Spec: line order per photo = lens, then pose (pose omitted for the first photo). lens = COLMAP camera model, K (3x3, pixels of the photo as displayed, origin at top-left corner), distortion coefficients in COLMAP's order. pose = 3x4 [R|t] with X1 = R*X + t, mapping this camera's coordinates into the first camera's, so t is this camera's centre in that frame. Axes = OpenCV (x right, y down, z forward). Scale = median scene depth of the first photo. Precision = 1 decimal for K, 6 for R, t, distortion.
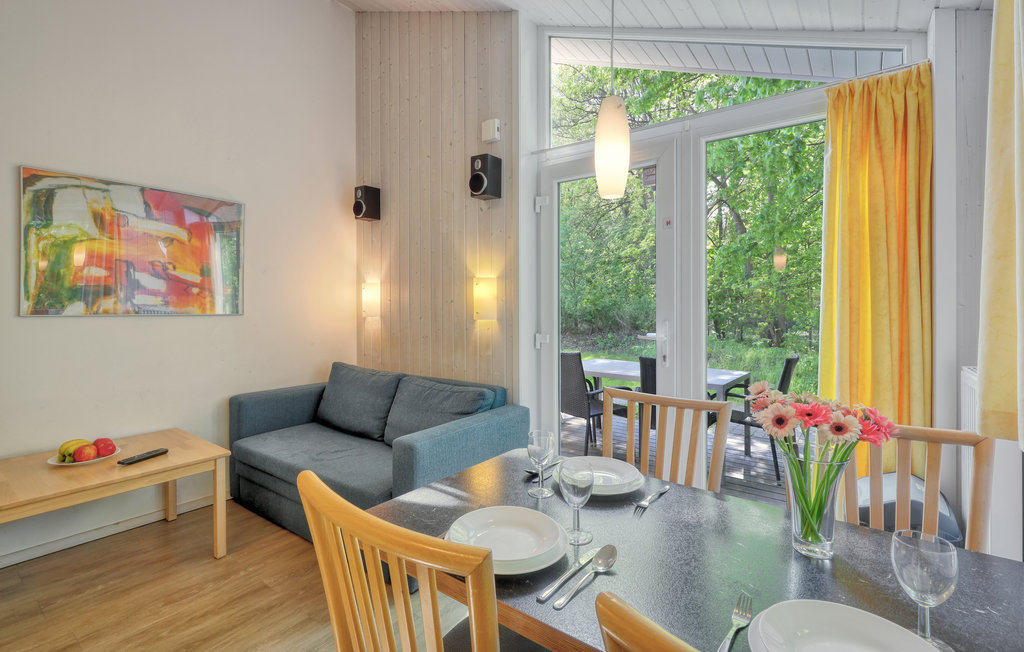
lens RADIAL K [[472.1, 0, 512.0], [0, 472.1, 326.0], [0, 0, 1]] dist [-0.000253, -0.000422]
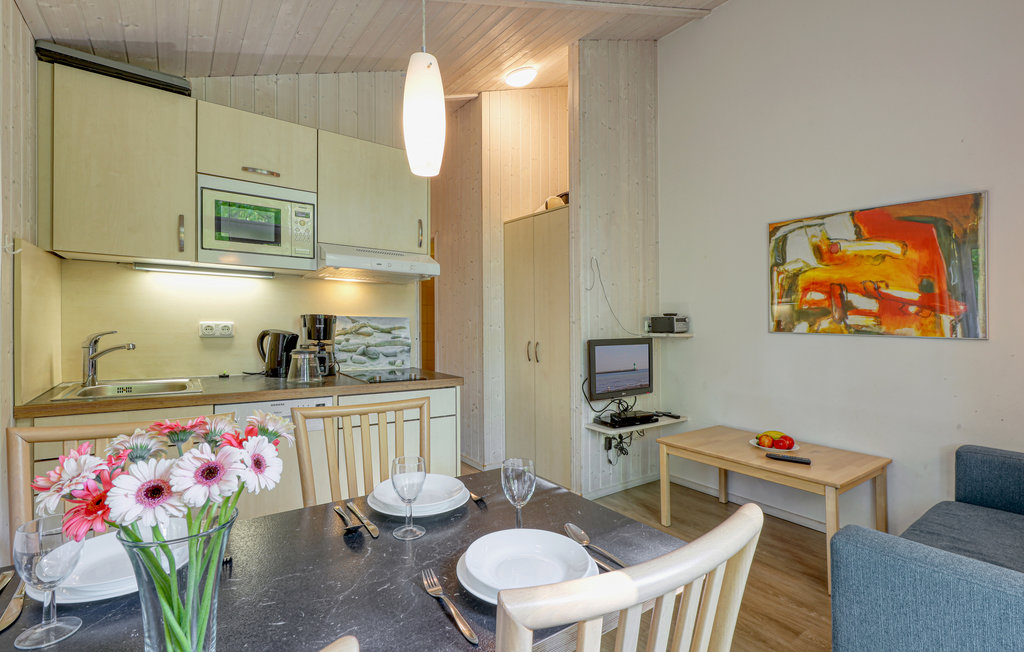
lens RADIAL K [[472.1, 0, 512.0], [0, 472.1, 326.0], [0, 0, 1]] dist [-0.000253, -0.000422]
pose [[-0.290519, -0.000957, -0.956869, 0.431734], [-0.061096, 0.997978, 0.017551, -0.015137], [0.954917, 0.063559, -0.289990, 0.604160]]
